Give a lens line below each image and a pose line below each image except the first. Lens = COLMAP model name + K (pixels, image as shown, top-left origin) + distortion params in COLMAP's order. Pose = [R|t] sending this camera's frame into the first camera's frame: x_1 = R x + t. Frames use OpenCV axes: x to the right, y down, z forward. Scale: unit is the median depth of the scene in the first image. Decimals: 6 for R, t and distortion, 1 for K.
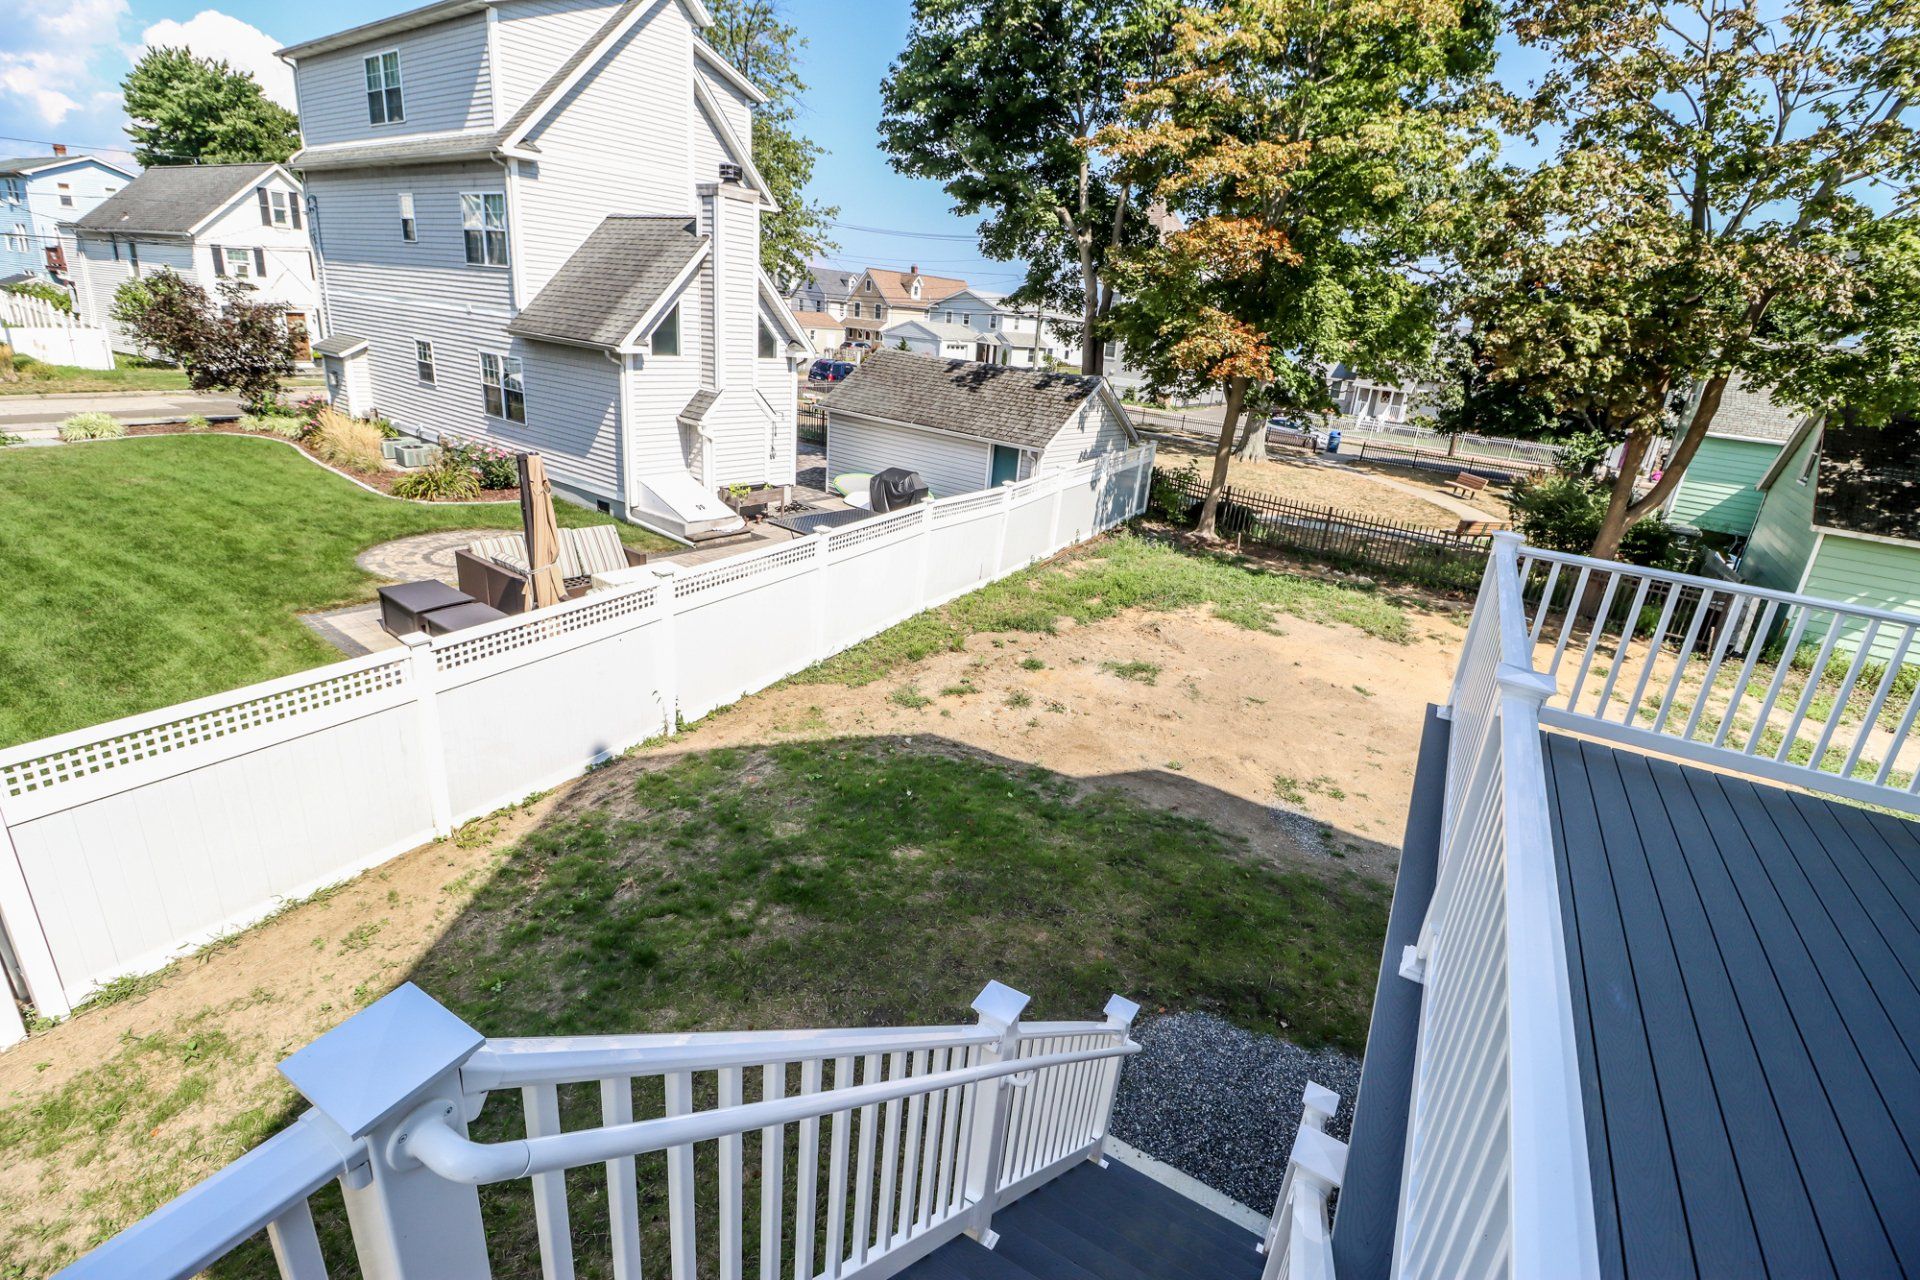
lens RADIAL K [[894.2, 0, 964.6], [0, 894.2, 644.9], [0, 0, 1]] dist [-0.005239, -0.008149]
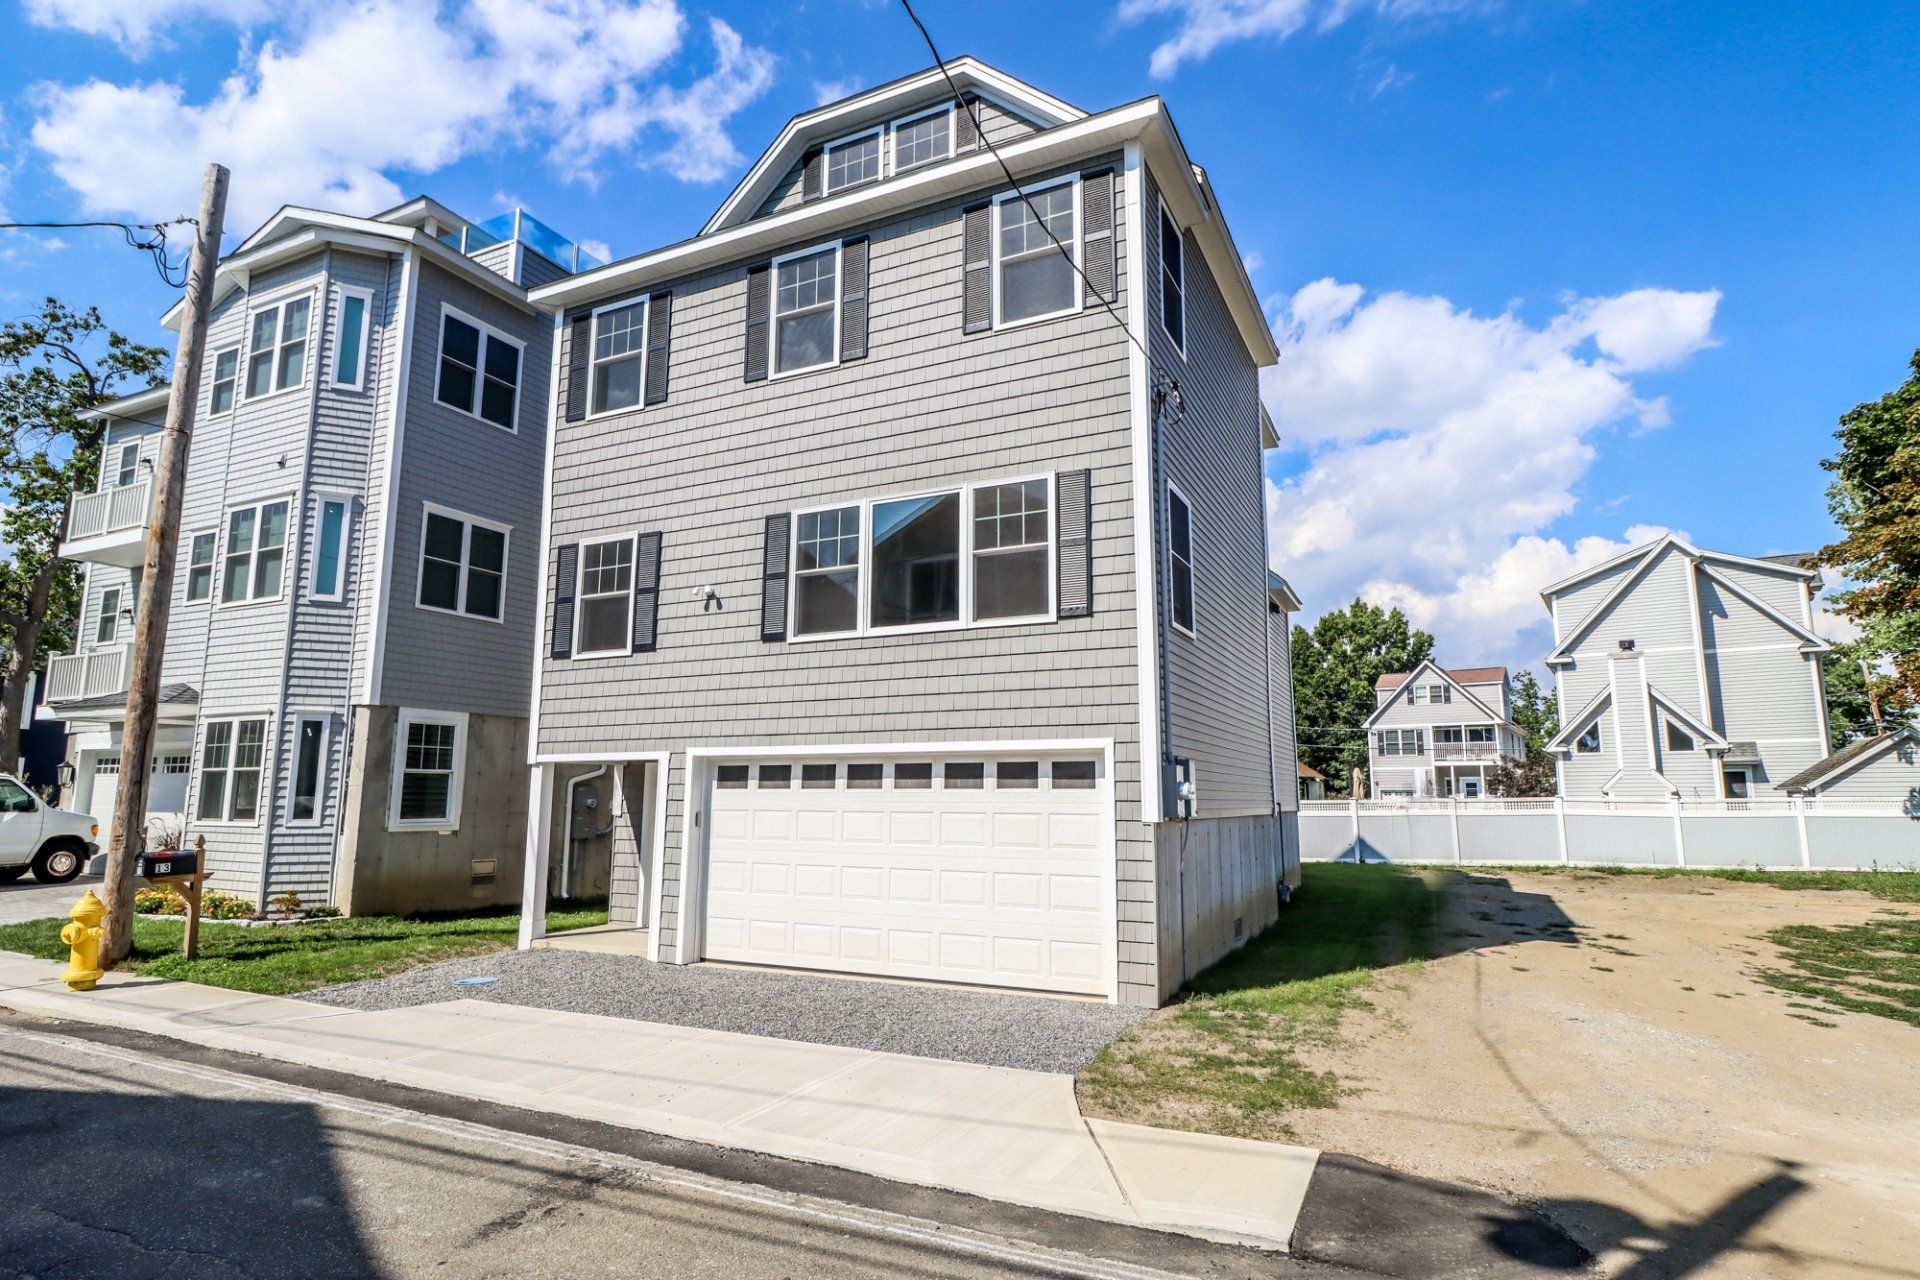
lens RADIAL K [[1038.7, 0, 965.7], [0, 1038.7, 629.6], [0, 0, 1]] dist [-0.001117, -0.001823]
pose [[0.071308, -0.246072, -0.966625, 1.334017], [-0.342943, 0.903964, -0.255420, 0.320204], [0.936646, 0.349710, -0.019928, -0.116848]]
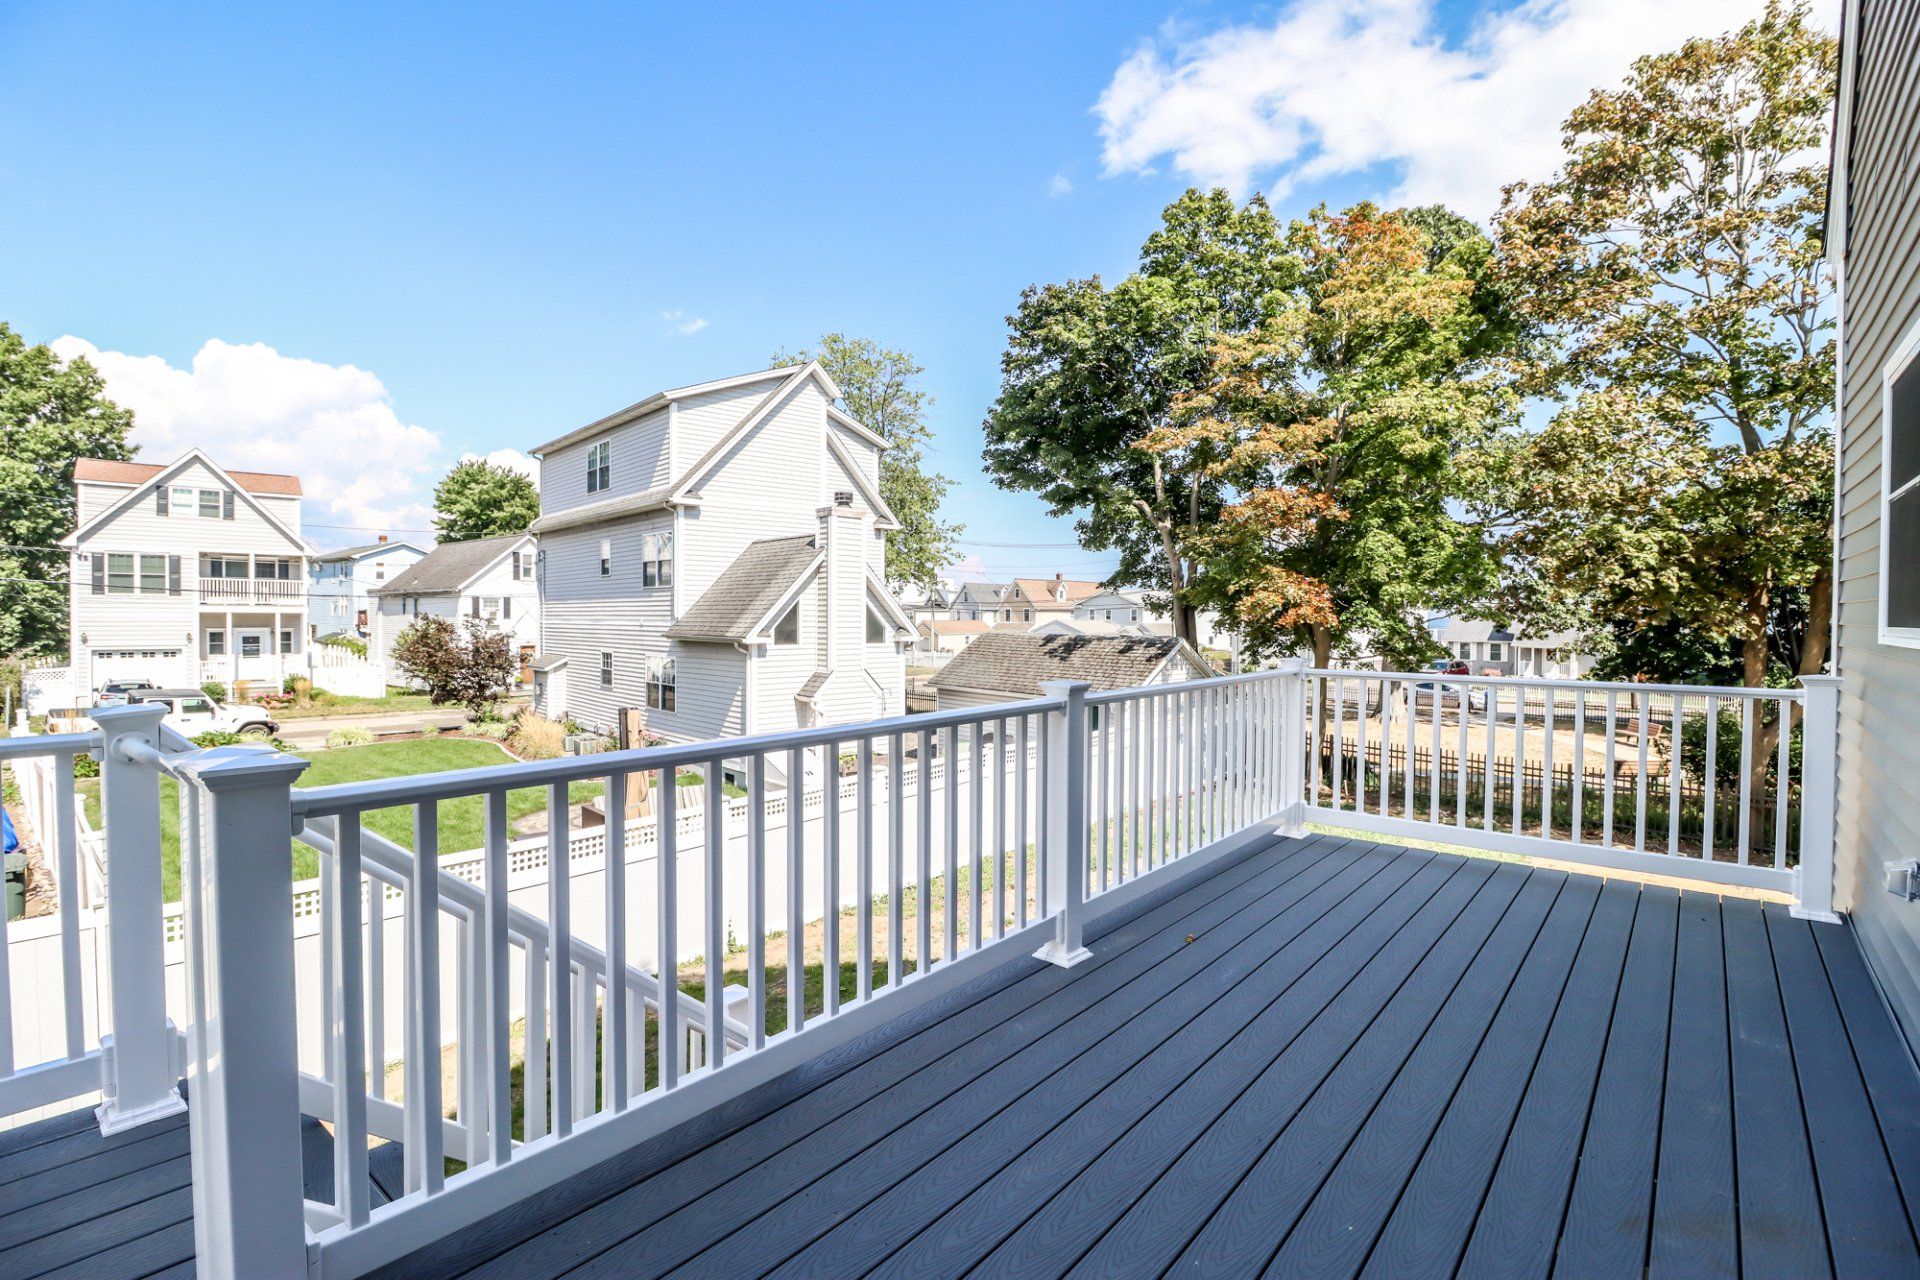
lens RADIAL K [[899.4, 0, 960.0], [0, 899.4, 640.0], [0, 0, 1]] dist [0.004487, -0.011966]
pose [[0.980274, -0.071717, -0.184172, 0.091426], [0.006922, 0.943730, -0.330646, 0.052406], [0.197521, 0.322848, 0.925610, -0.036985]]
